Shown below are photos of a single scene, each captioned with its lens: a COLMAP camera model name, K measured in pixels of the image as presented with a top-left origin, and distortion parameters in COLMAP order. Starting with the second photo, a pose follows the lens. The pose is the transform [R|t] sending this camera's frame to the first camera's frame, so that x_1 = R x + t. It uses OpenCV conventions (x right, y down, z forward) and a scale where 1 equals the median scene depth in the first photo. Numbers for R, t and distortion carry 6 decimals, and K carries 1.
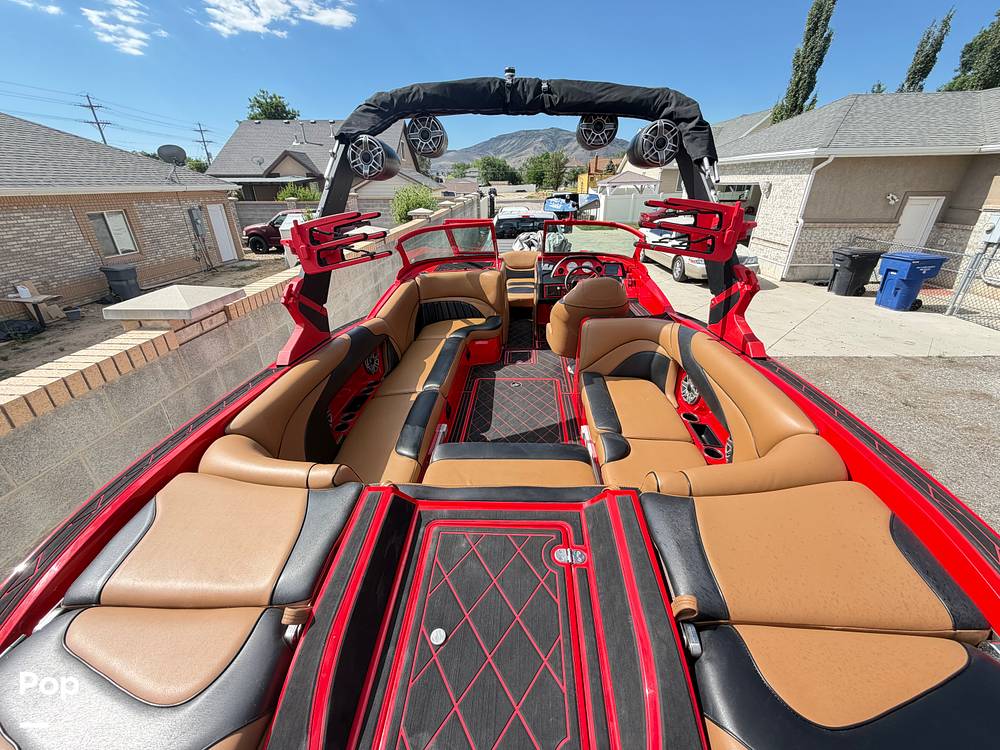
lens RADIAL K [[400.9, 0, 498.3], [0, 400.9, 375.2], [0, 0, 1]] dist [0.001283, 0.000088]
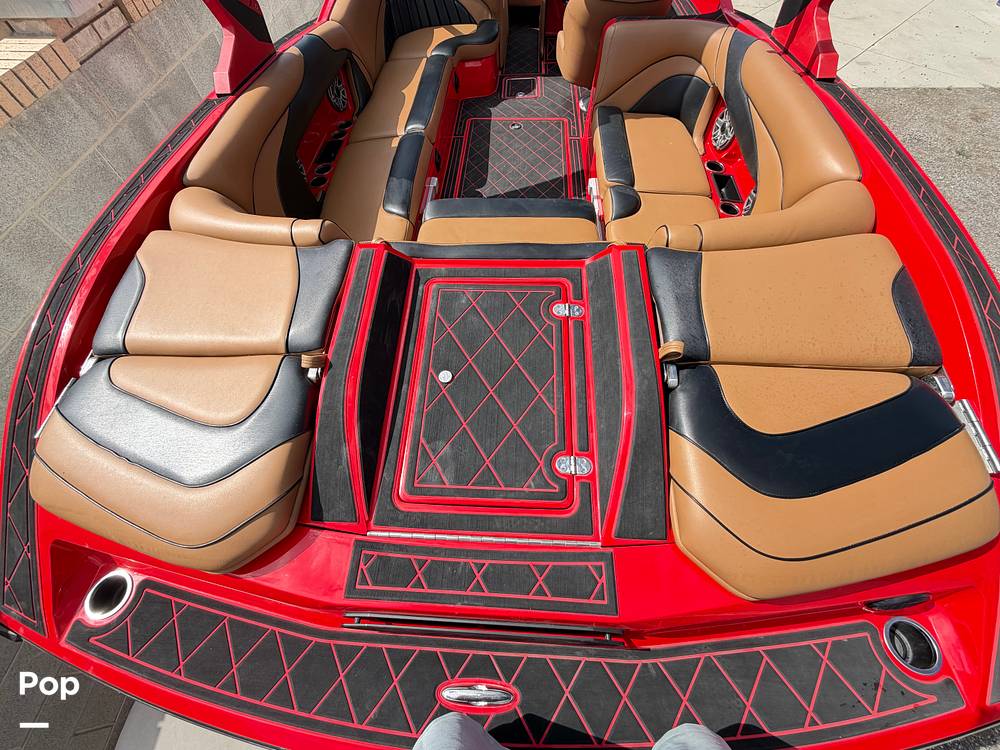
lens RADIAL K [[400.9, 0, 498.3], [0, 400.9, 375.2], [0, 0, 1]] dist [0.001283, 0.000088]
pose [[0.999943, -0.008486, 0.006514, -0.006000], [0.003694, 0.845355, 0.534191, 0.033400], [-0.010039, -0.534137, 0.845338, 0.034520]]
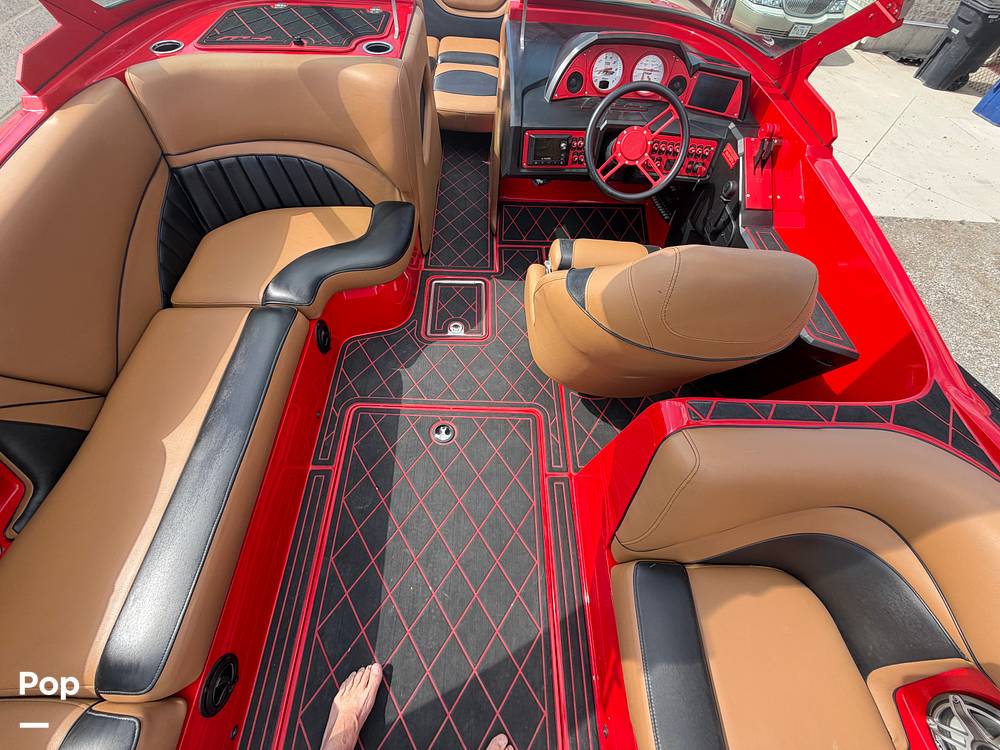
lens RADIAL K [[400.9, 0, 498.3], [0, 400.9, 375.2], [0, 0, 1]] dist [0.001283, 0.000088]
pose [[0.992375, -0.010316, 0.122820, 0.114399], [-0.054610, 0.856540, 0.513183, -0.570704], [-0.110494, -0.515978, 0.849446, 1.514677]]
